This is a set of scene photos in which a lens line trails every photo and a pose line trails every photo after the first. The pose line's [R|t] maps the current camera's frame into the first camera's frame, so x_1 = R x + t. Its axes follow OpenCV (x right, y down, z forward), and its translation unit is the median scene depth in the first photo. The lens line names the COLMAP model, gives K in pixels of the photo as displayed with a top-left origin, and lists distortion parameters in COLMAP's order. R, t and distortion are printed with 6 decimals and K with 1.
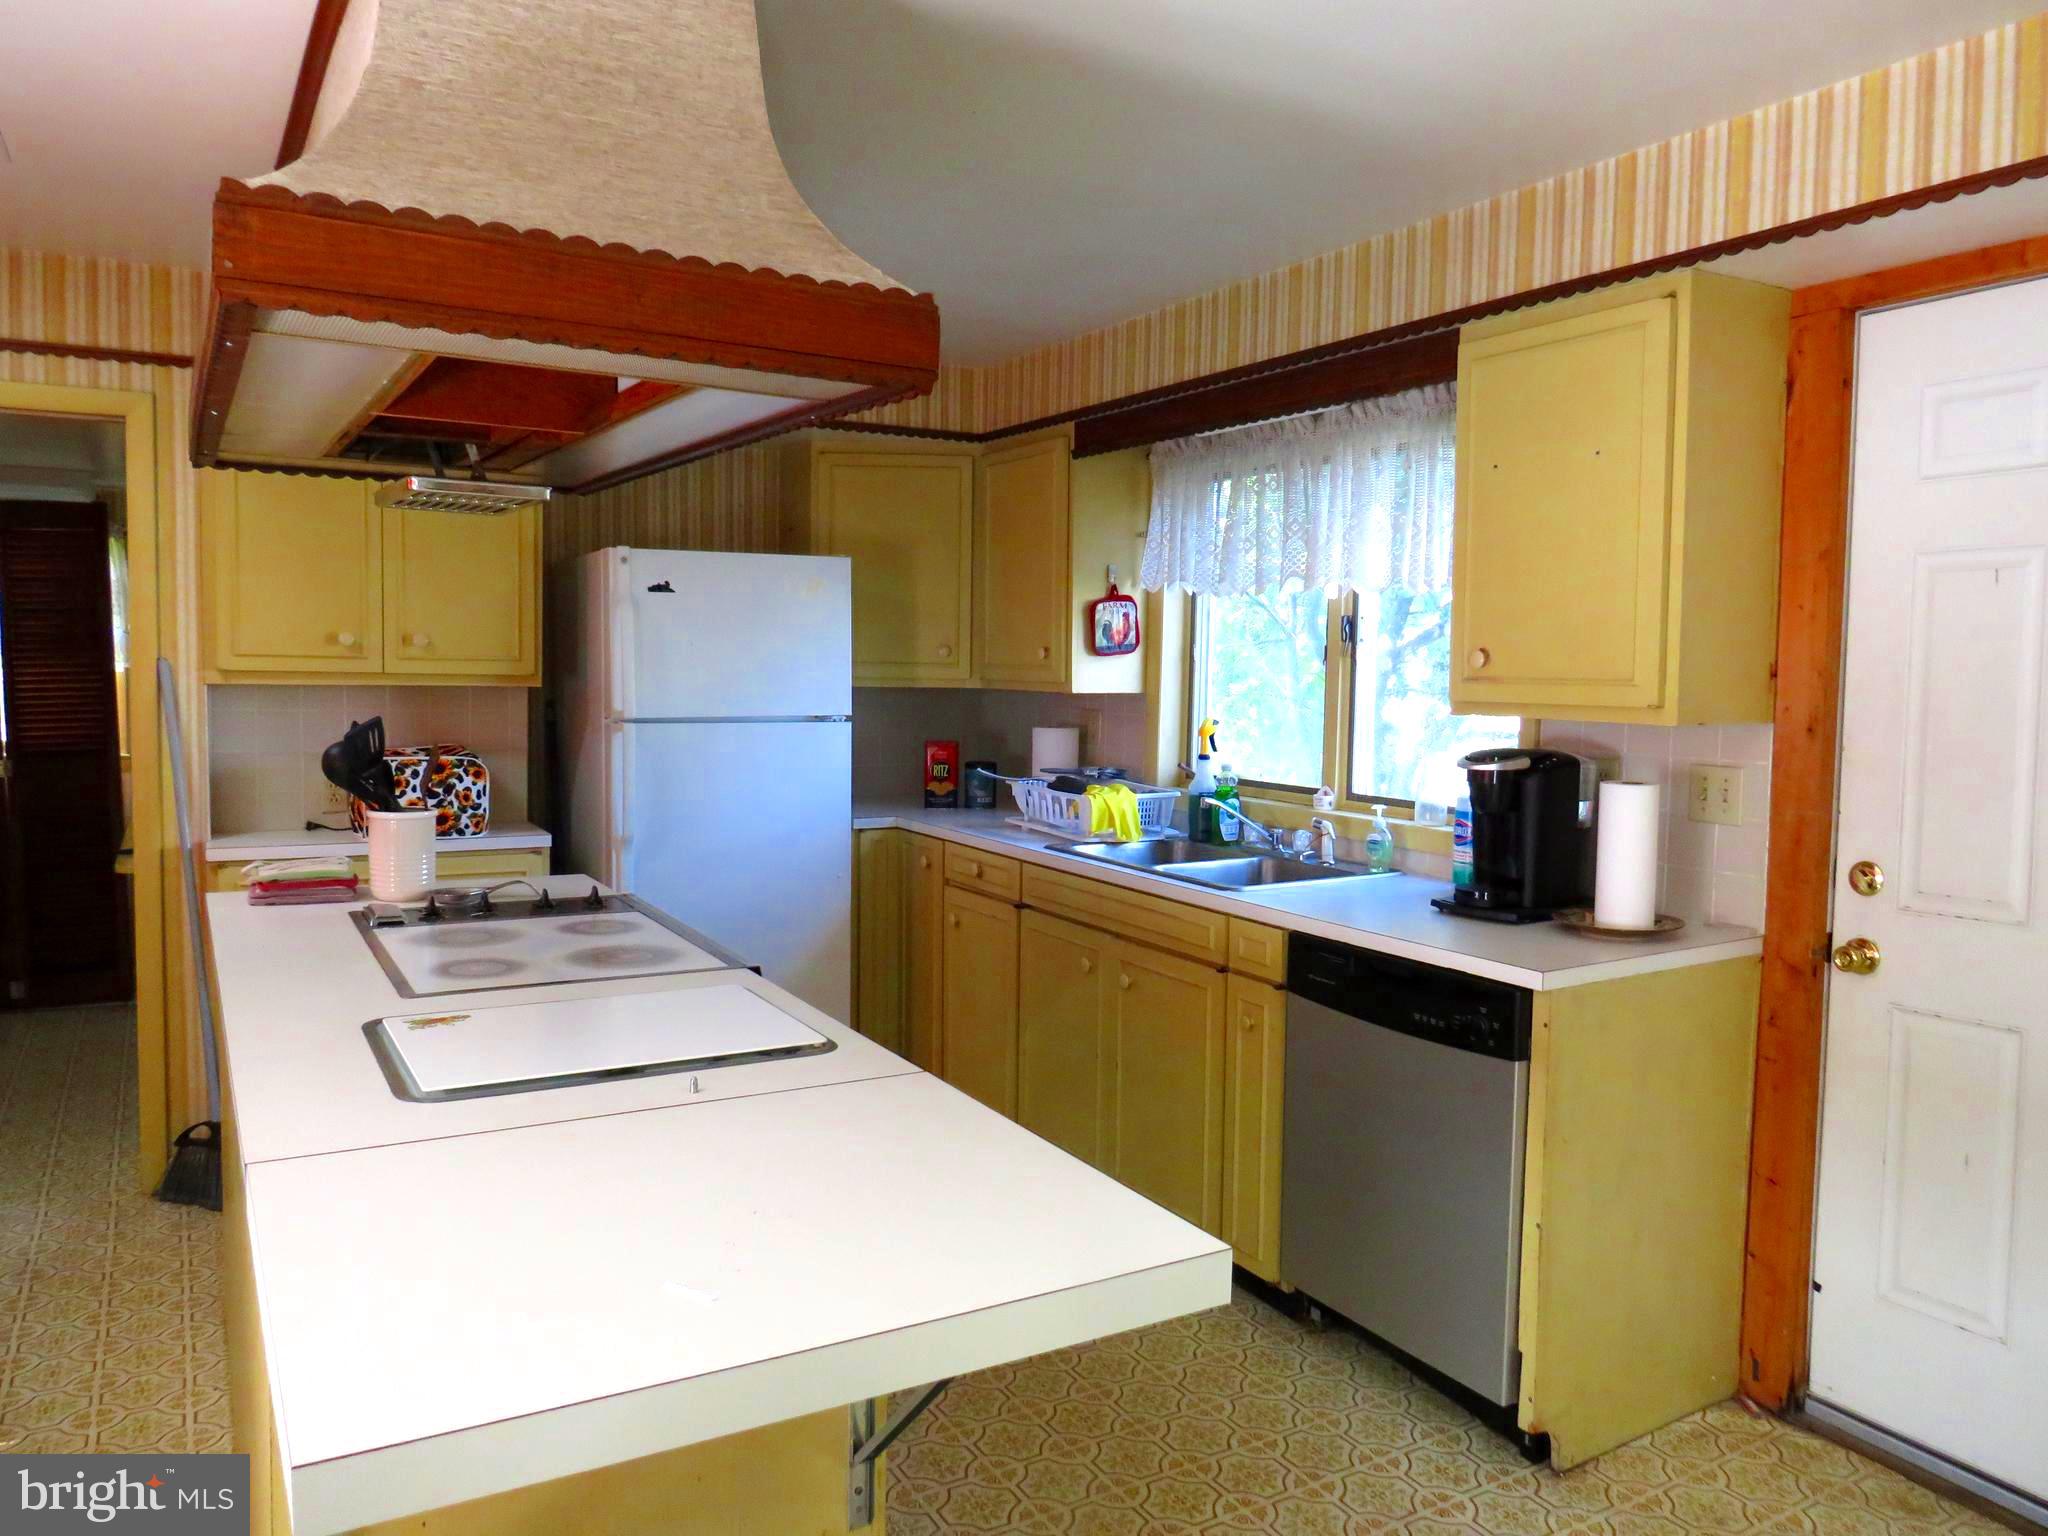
lens RADIAL K [[1463.1, 0, 1025.5], [0, 1463.1, 761.2], [0, 0, 1]] dist [-0.027114, 0.002819]
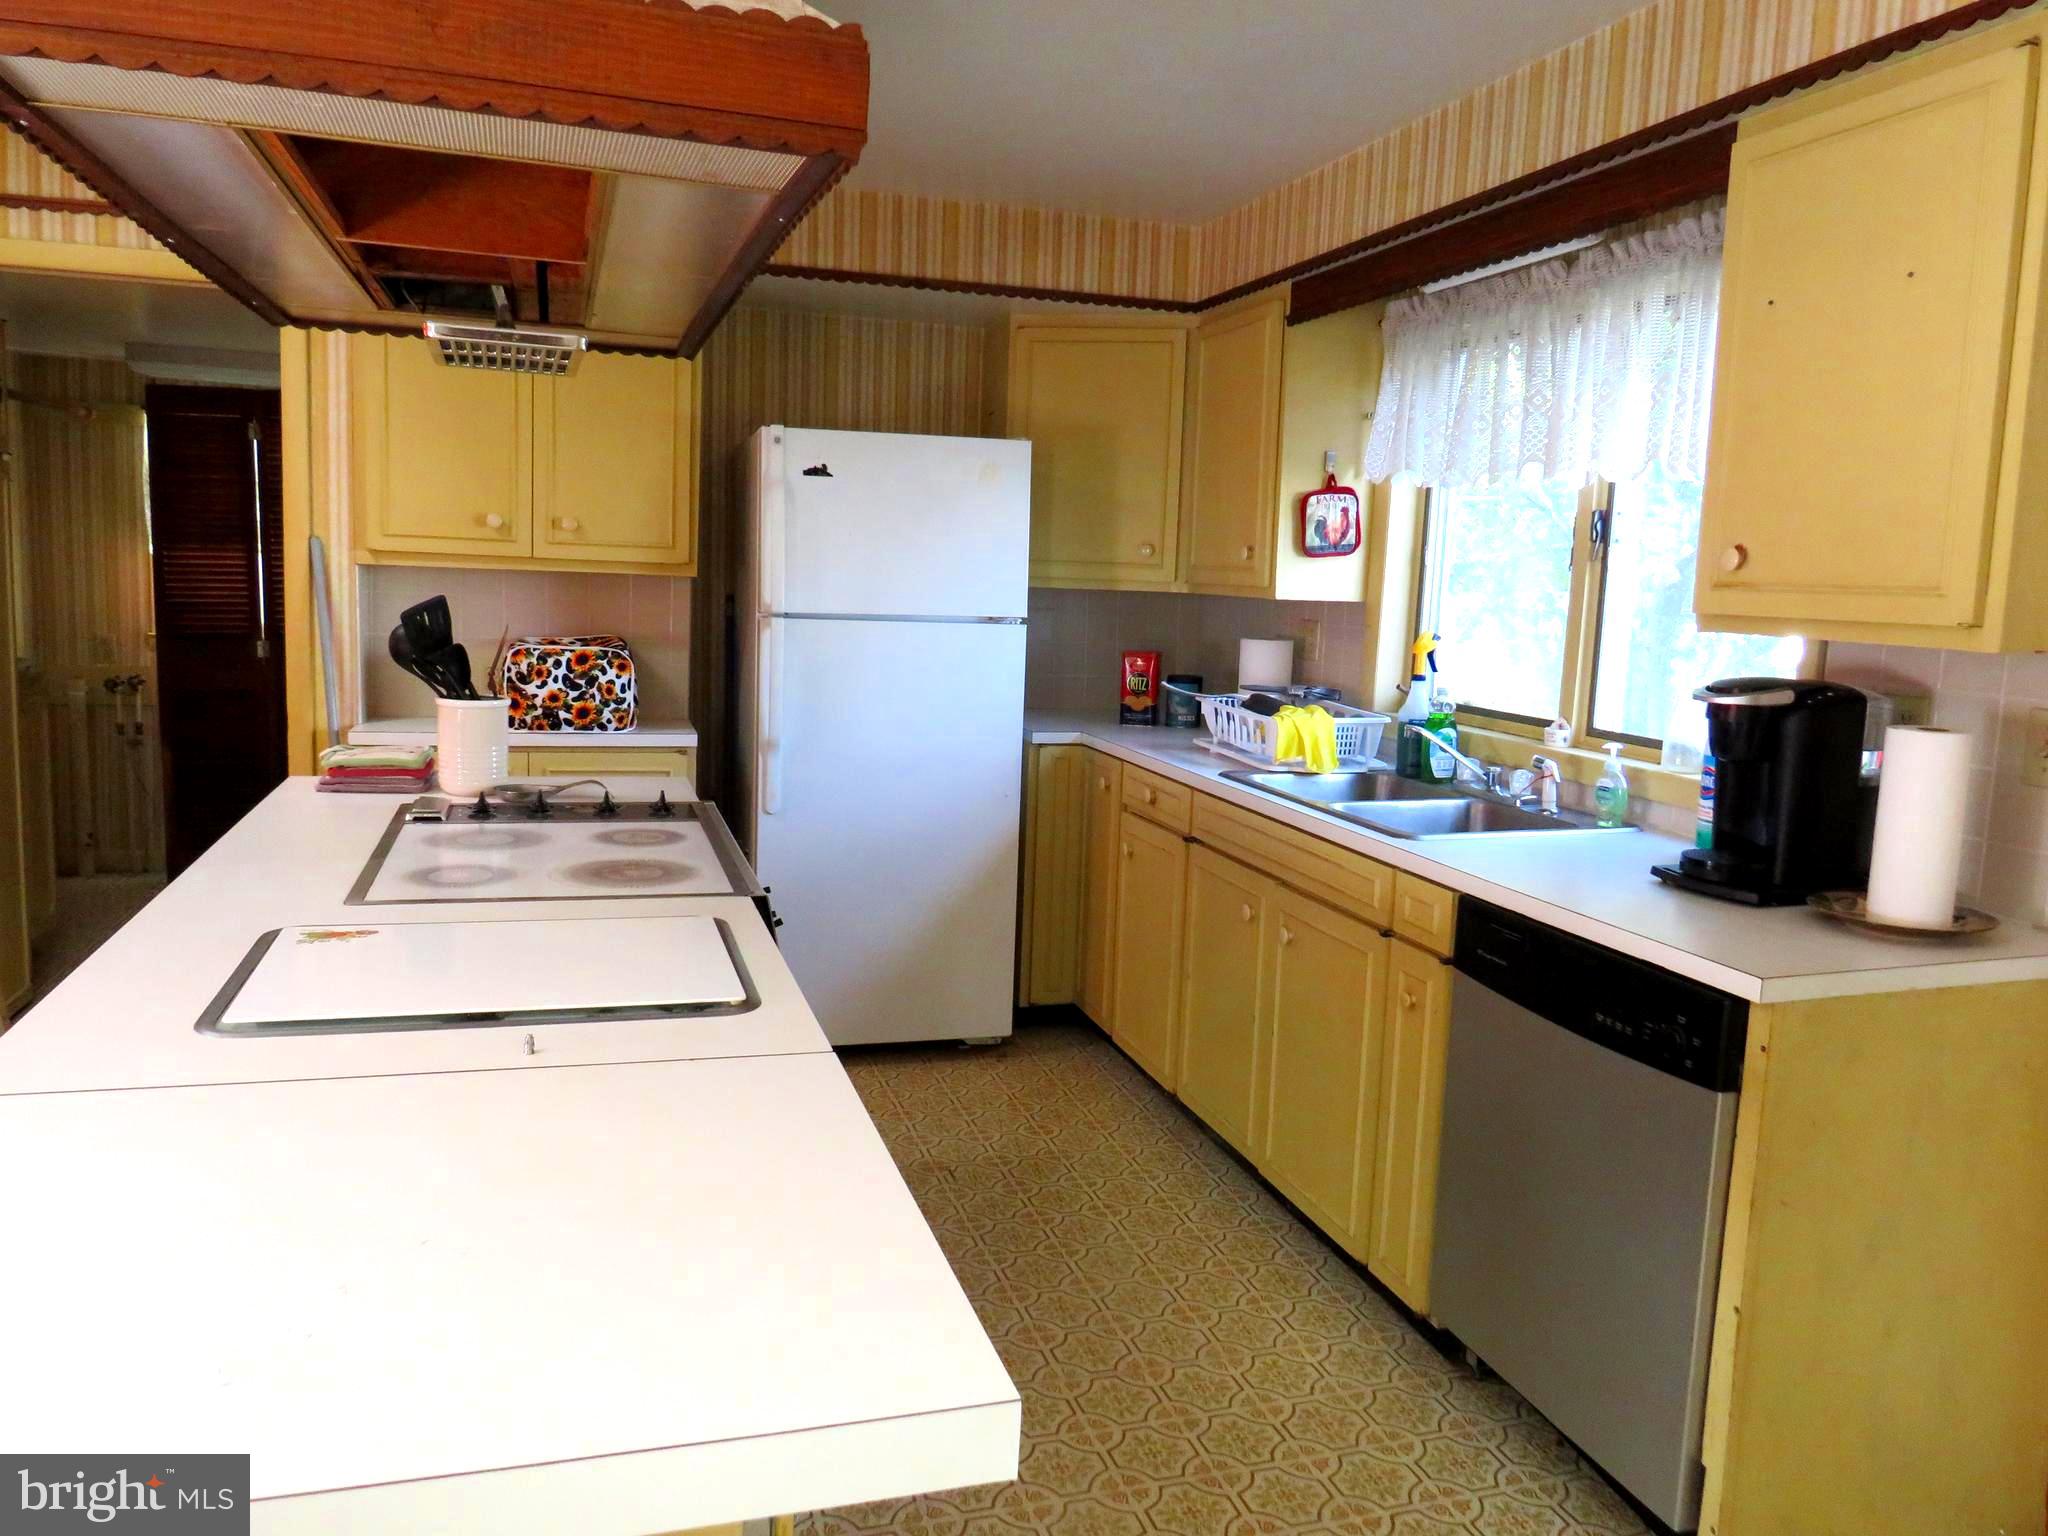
lens RADIAL K [[1463.1, 0, 1025.5], [0, 1463.1, 761.2], [0, 0, 1]] dist [-0.027114, 0.002819]
pose [[0.973903, 0.050166, -0.221349, 0.094565], [-0.037829, 0.997504, 0.059629, 0.003689], [0.223788, -0.049699, 0.973370, 0.130125]]
